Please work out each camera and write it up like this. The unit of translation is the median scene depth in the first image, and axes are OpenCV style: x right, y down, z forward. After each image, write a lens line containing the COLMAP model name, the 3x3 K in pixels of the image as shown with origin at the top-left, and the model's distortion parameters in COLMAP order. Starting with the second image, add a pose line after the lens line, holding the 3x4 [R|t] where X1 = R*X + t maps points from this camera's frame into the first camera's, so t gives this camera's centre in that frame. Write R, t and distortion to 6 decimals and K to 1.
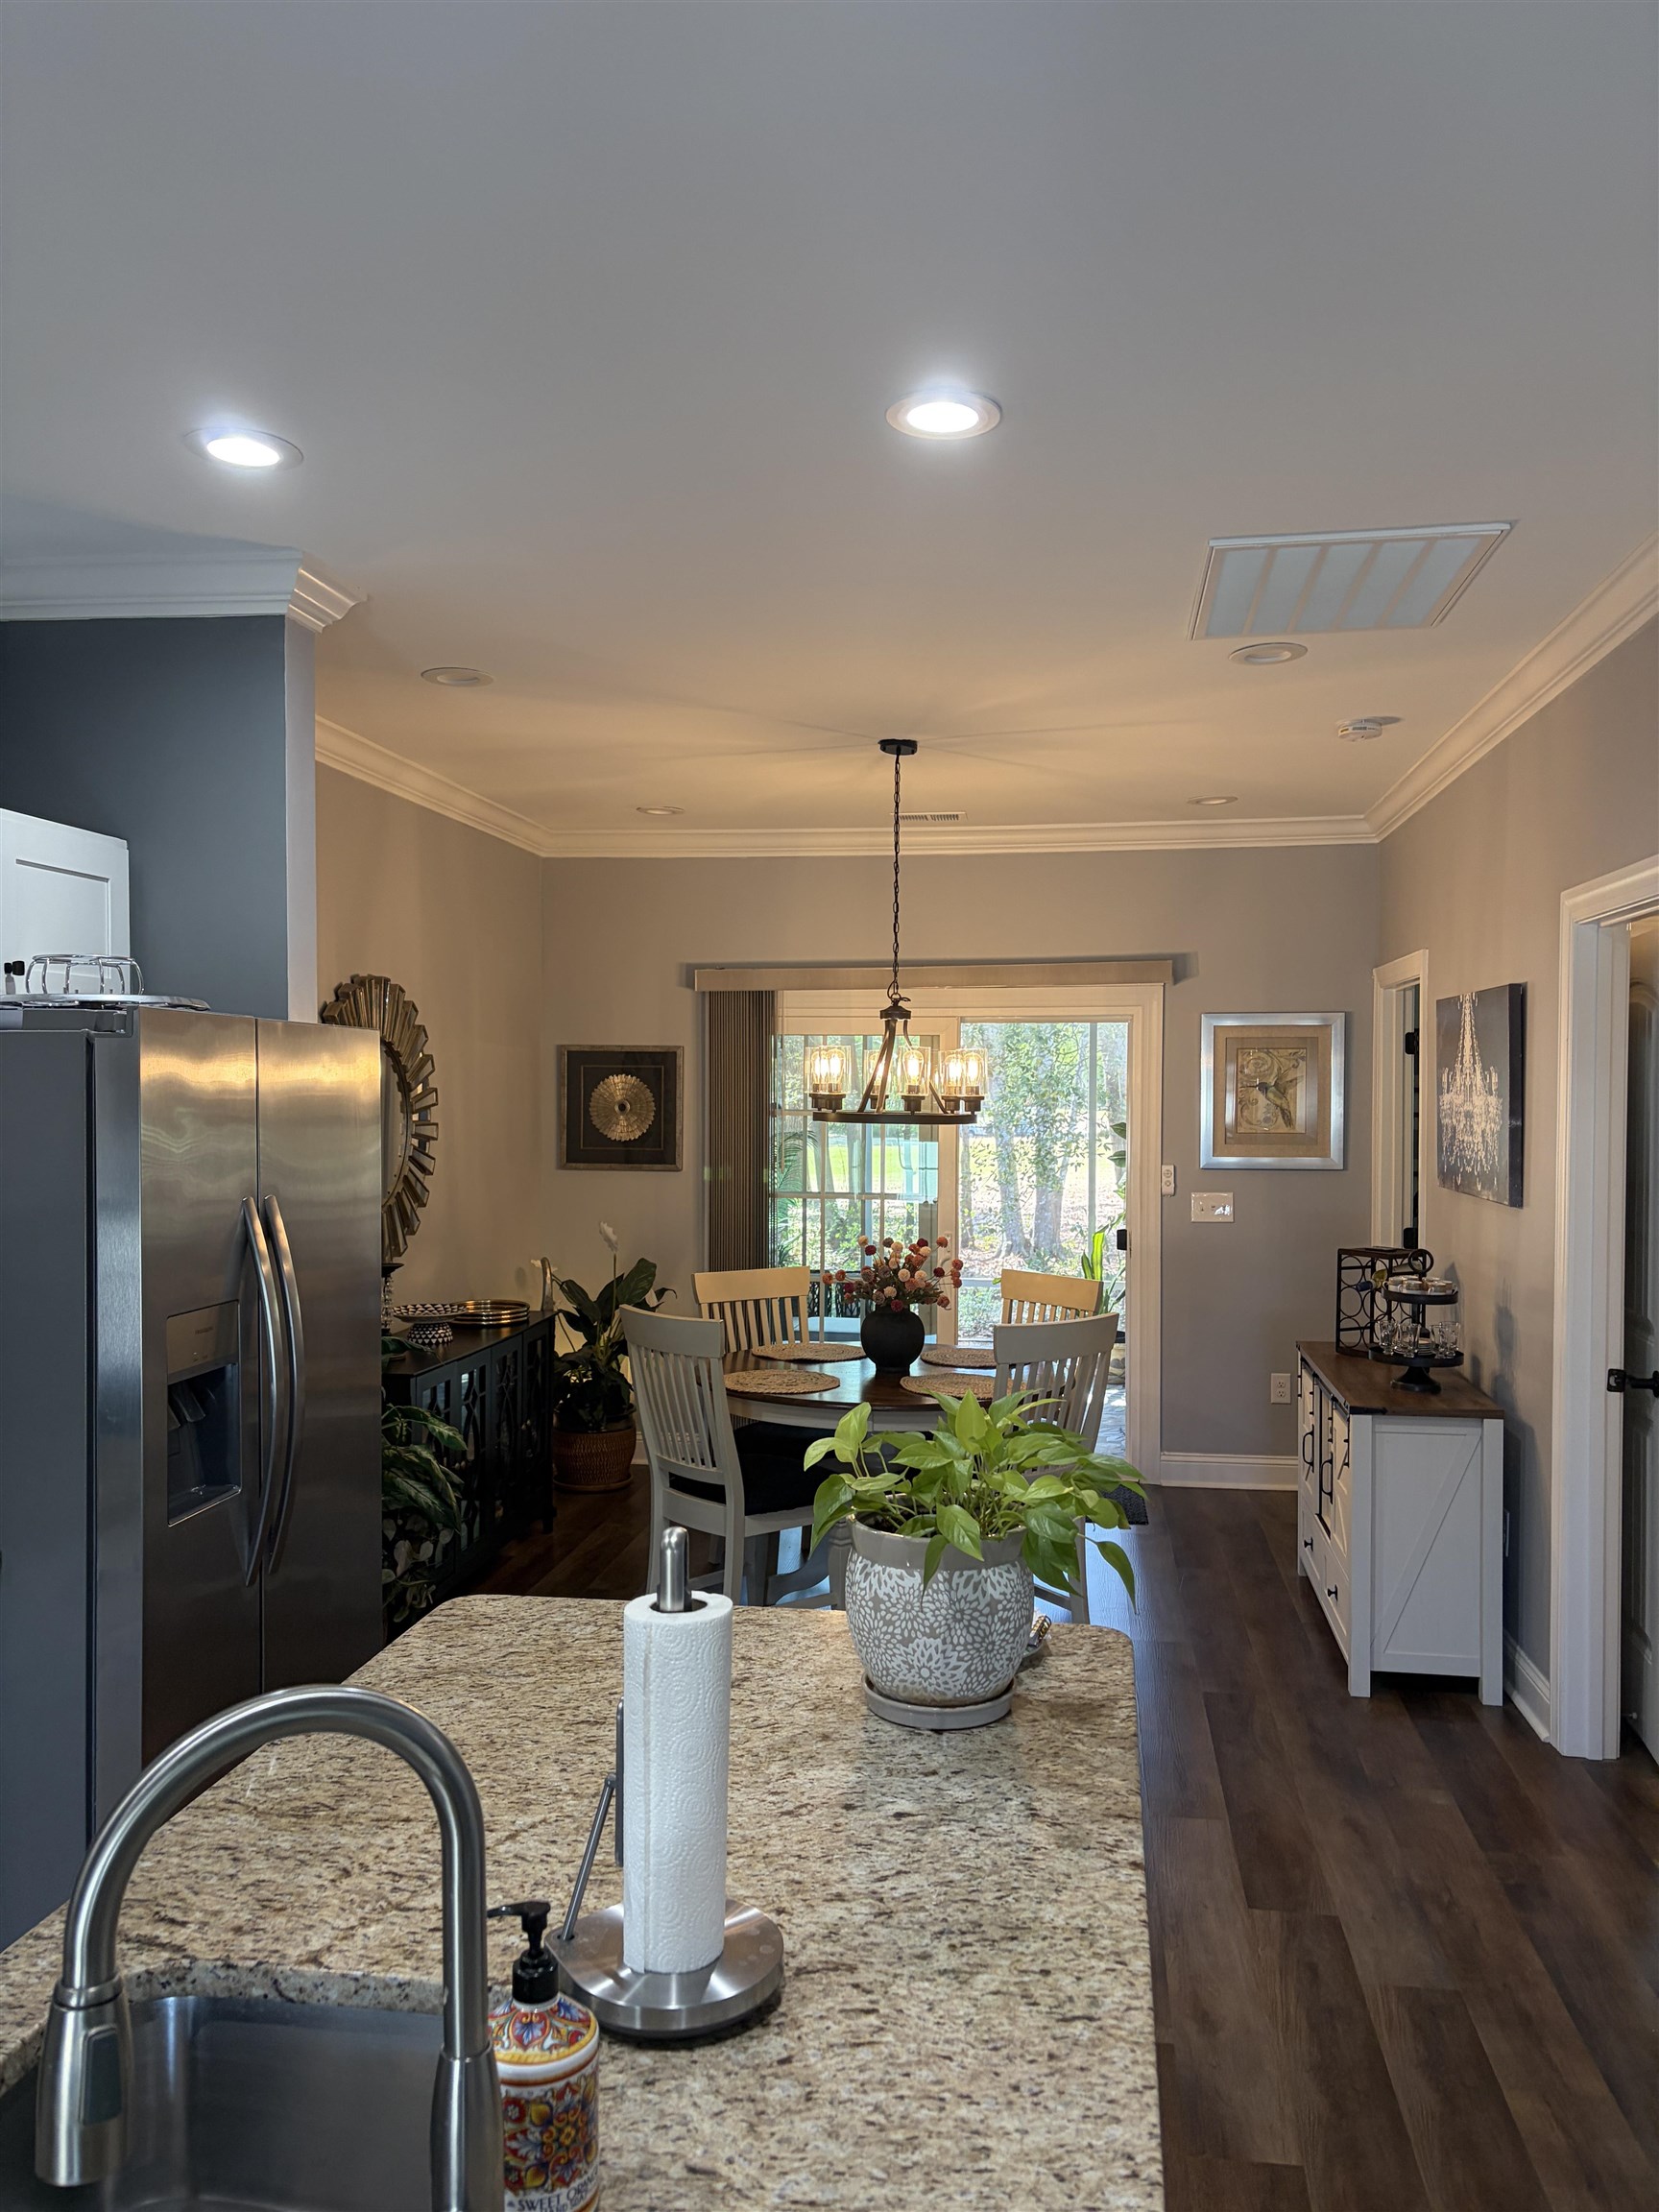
lens RADIAL K [[1655.4, 0, 829.5], [0, 1655.4, 1106.0], [0, 0, 1]] dist [0.108382, -0.157671]
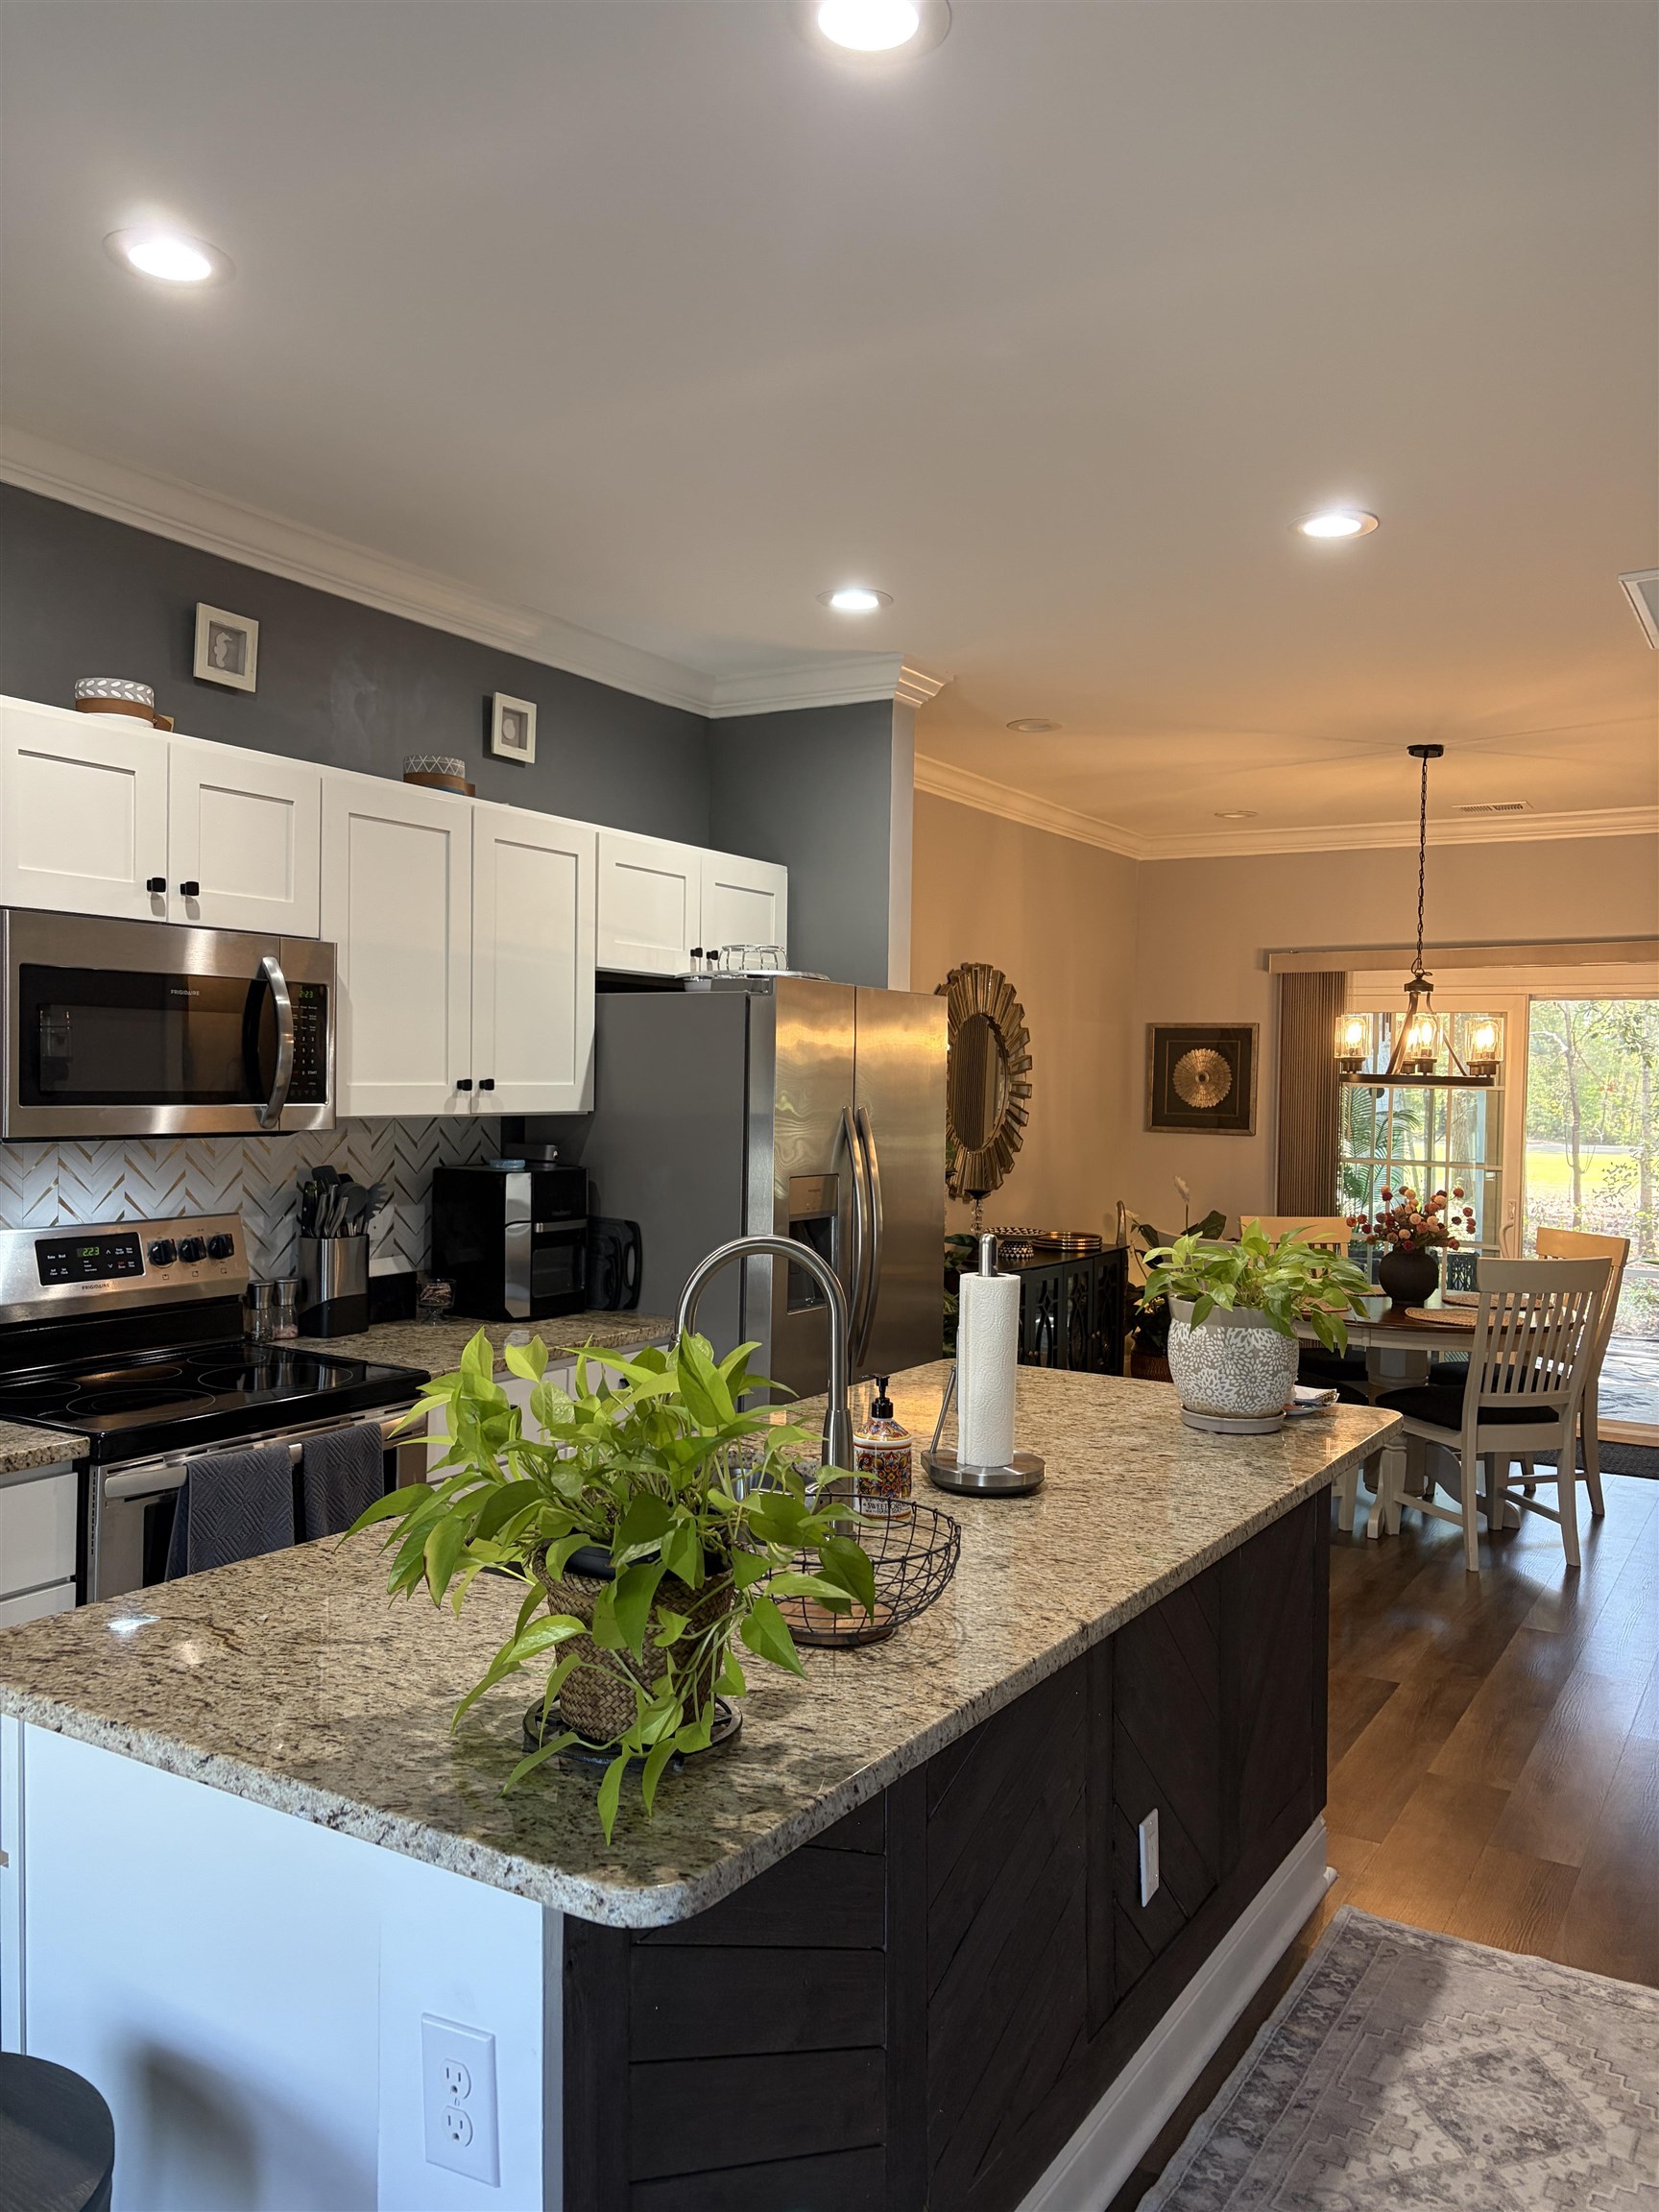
lens RADIAL K [[1655.4, 0, 829.5], [0, 1655.4, 1106.0], [0, 0, 1]] dist [0.108382, -0.157671]
pose [[0.918983, 0.018287, -0.393872, 0.121096], [-0.018363, 0.999825, 0.003576, 0.027926], [0.393869, 0.003946, 0.919158, -0.196643]]
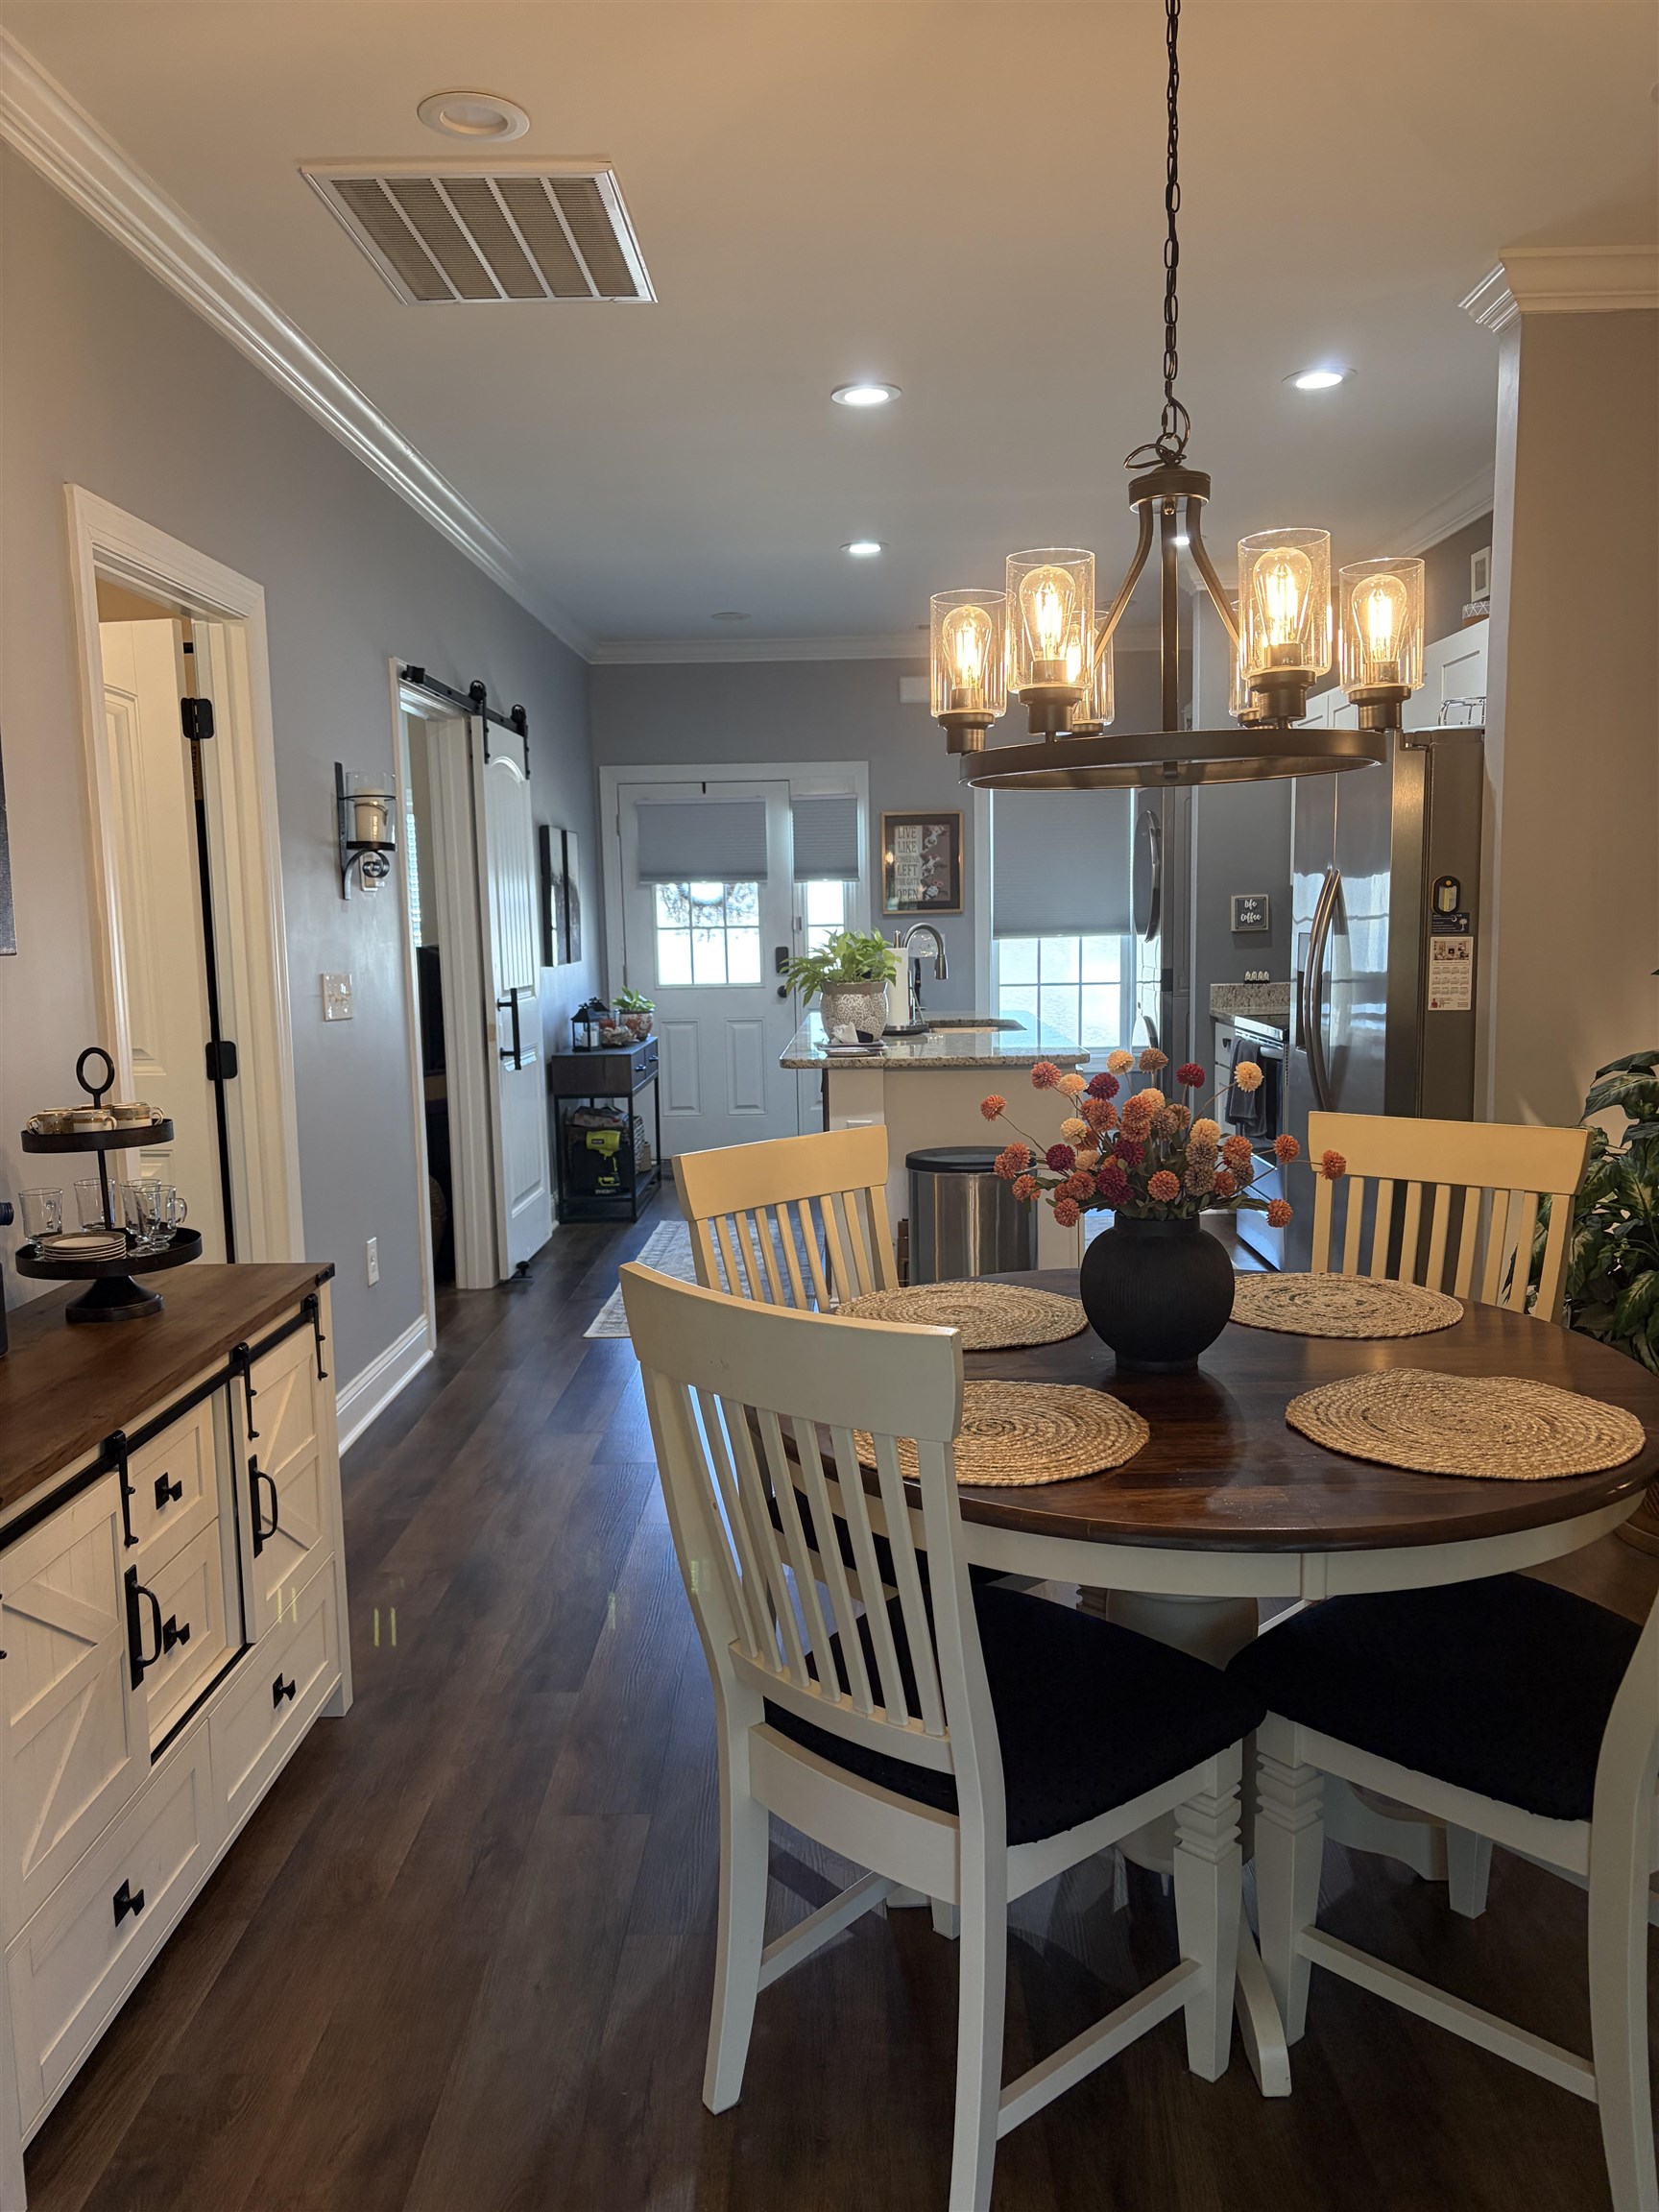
lens RADIAL K [[1655.4, 0, 829.5], [0, 1655.4, 1106.0], [0, 0, 1]] dist [0.108382, -0.157671]
pose [[-0.991272, 0.033487, -0.127512, 0.175472], [0.016420, 0.991032, 0.132616, 0.034410], [0.130809, 0.129364, -0.982931, 1.415795]]
